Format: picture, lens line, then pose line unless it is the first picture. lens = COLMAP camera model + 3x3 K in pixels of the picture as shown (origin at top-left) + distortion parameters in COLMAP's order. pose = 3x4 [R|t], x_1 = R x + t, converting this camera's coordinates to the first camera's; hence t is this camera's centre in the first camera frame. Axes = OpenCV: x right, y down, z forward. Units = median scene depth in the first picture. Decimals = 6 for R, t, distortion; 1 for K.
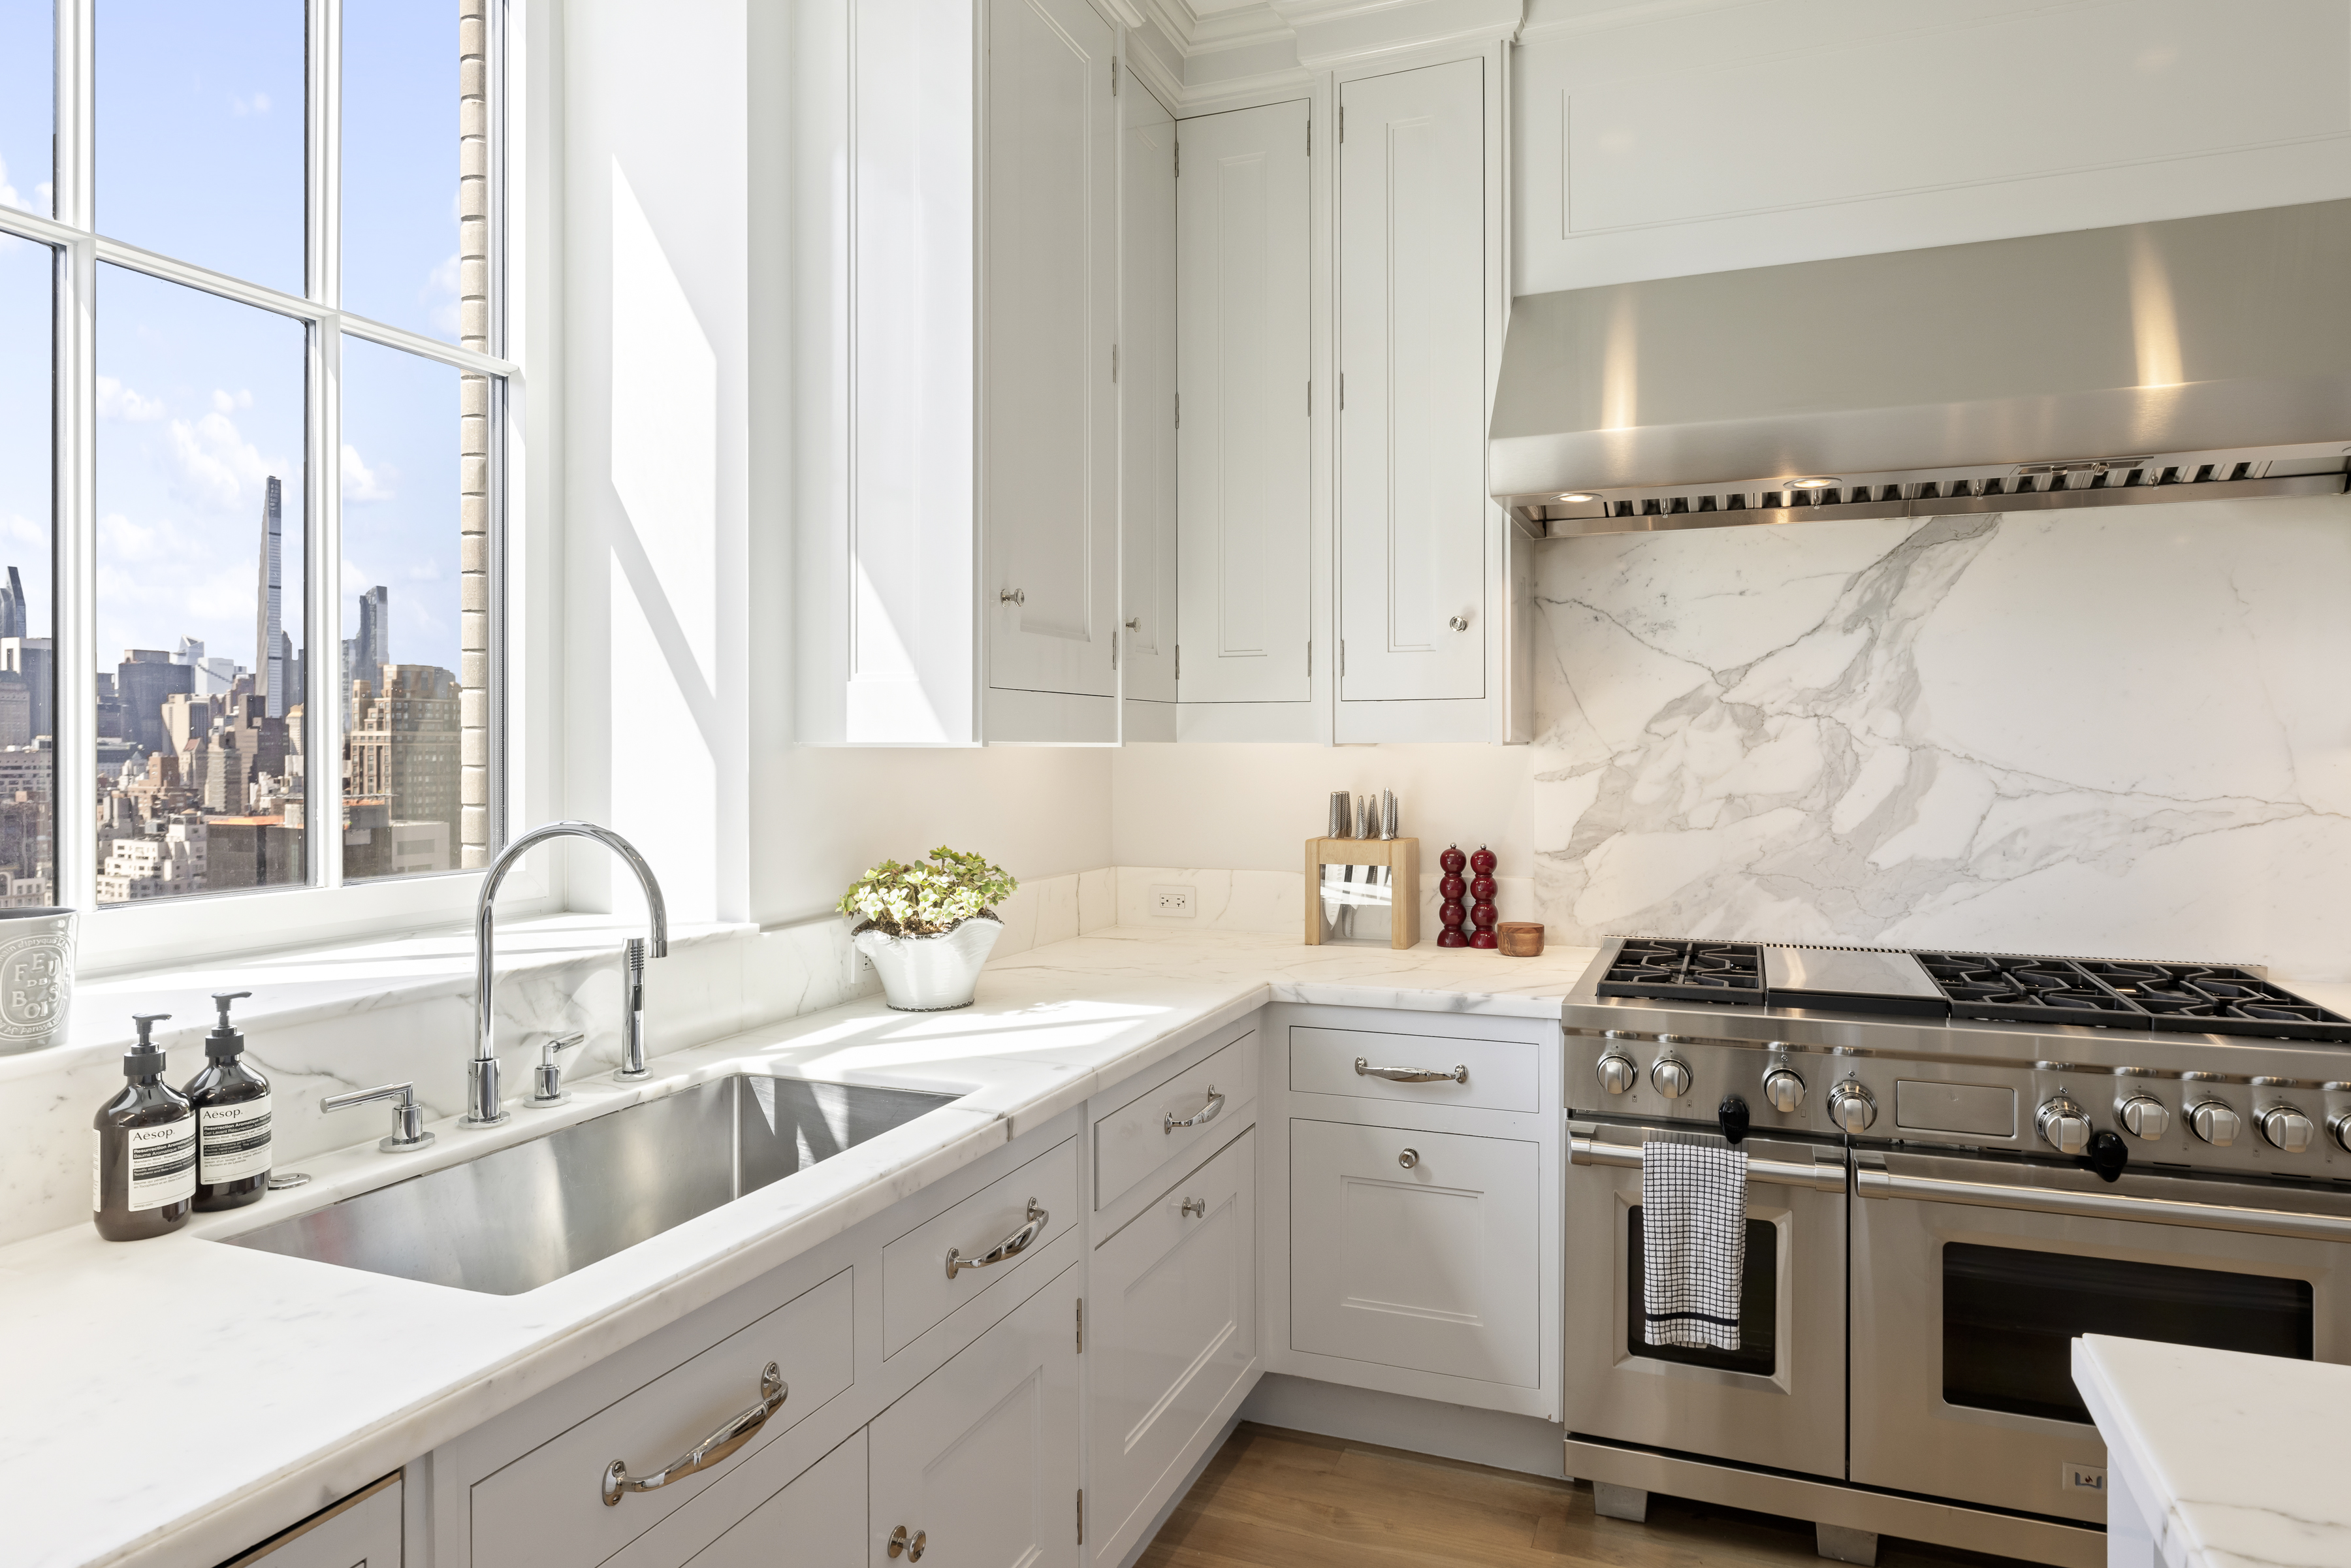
lens RADIAL K [[1314.7, 0, 1270.4], [0, 1314.7, 742.0], [0, 0, 1]] dist [-0.003199, -0.000129]
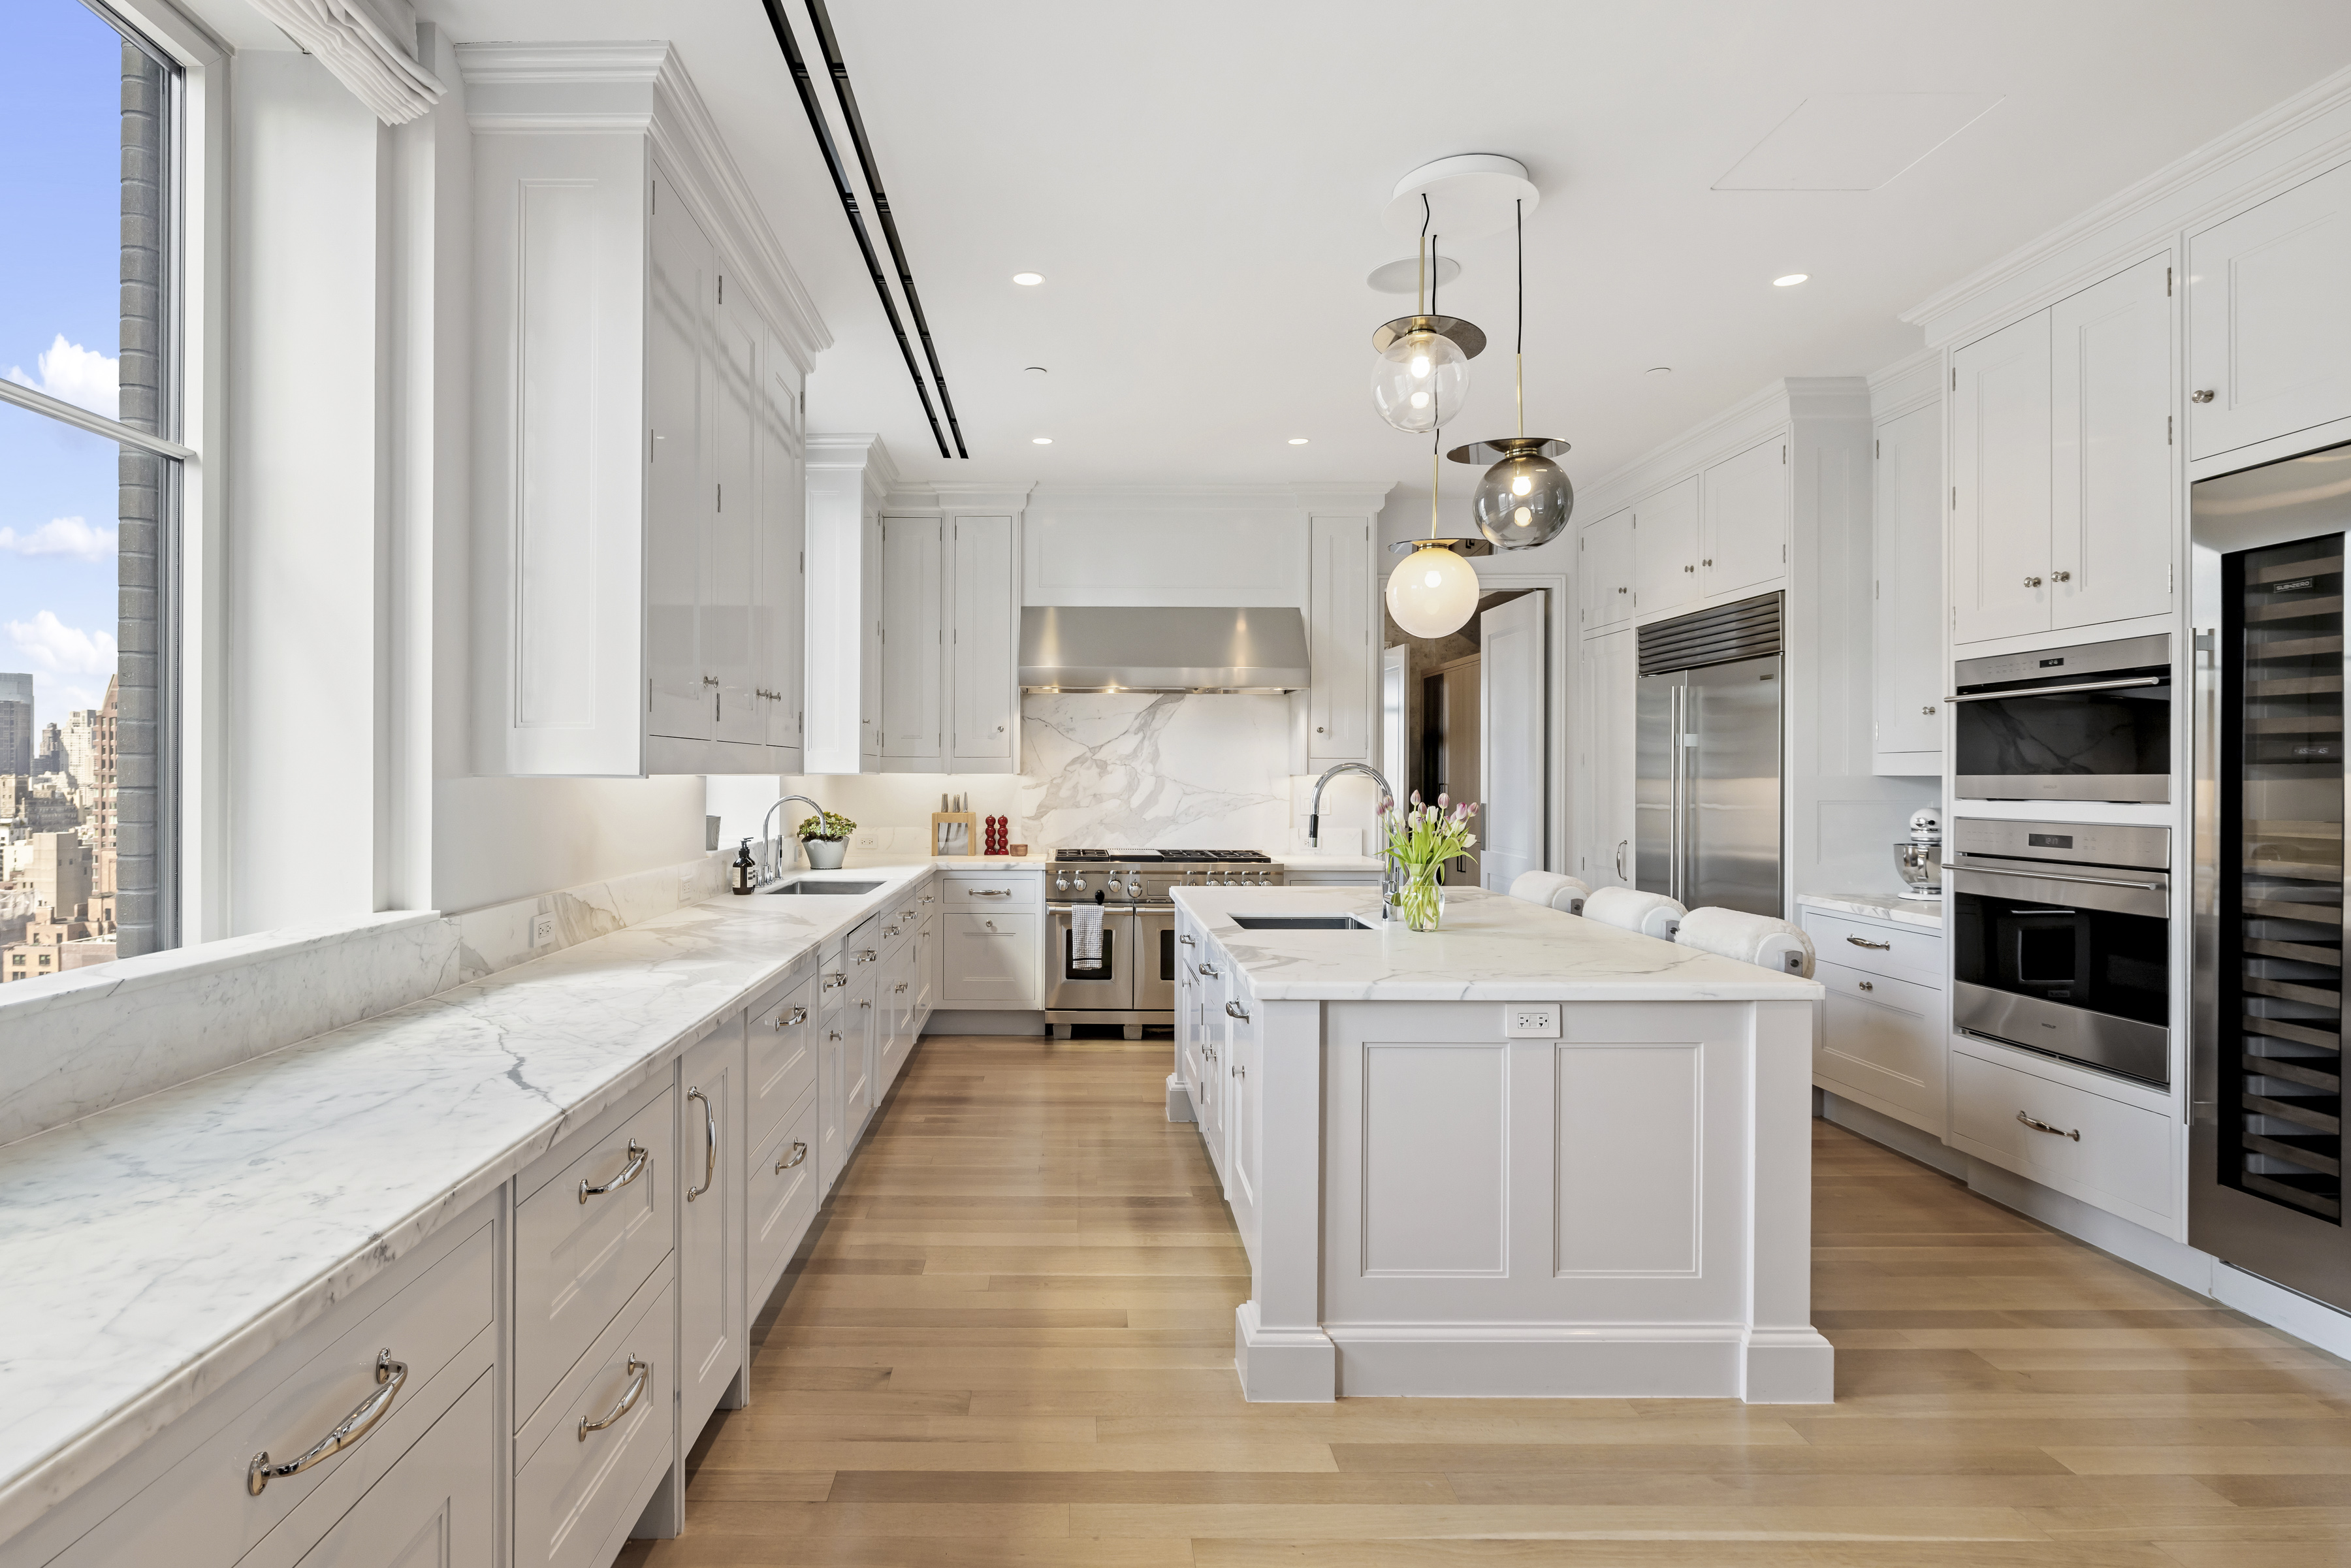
lens RADIAL K [[1114.4, 0, 1175.5], [0, 1114.4, 784.0], [0, 0, 1]] dist [0.000600, 0.000047]
pose [[0.903551, 0.001771, 0.428476, -0.486721], [-0.006948, 0.999921, 0.010521, -0.005209], [-0.428423, -0.012483, 0.903492, -1.149320]]
